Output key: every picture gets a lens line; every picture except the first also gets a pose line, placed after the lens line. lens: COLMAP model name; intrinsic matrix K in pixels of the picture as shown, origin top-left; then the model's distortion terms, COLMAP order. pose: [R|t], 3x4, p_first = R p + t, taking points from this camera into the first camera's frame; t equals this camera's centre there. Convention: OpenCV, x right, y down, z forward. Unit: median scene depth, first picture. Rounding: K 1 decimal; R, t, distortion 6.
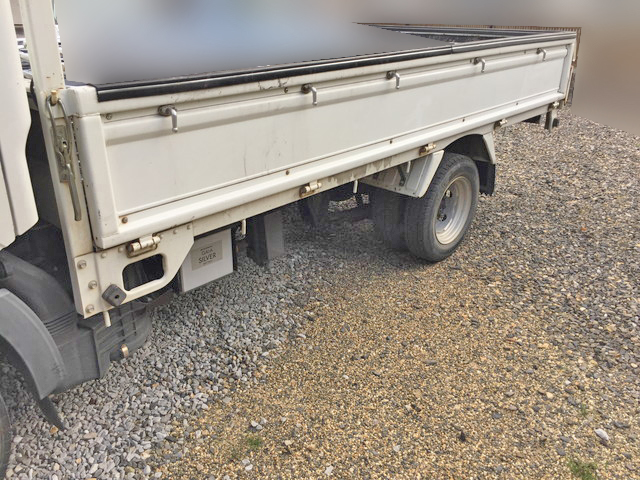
lens RADIAL K [[555.9, 0, 309.0], [0, 555.9, 243.5], [0, 0, 1]] dist [0.059368, -0.080776]
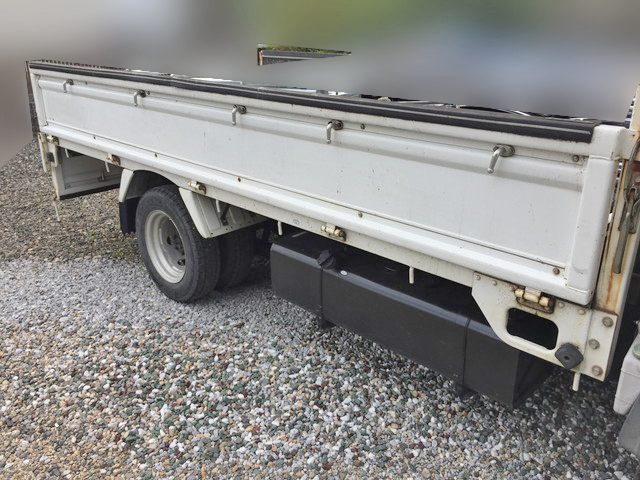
lens RADIAL K [[555.9, 0, 309.0], [0, 555.9, 243.5], [0, 0, 1]] dist [0.059368, -0.080776]
pose [[-0.067472, 0.348484, -0.934883, 0.819714], [-0.403299, 0.847529, 0.345029, -0.361318], [0.912577, 0.400317, 0.083359, 0.844783]]
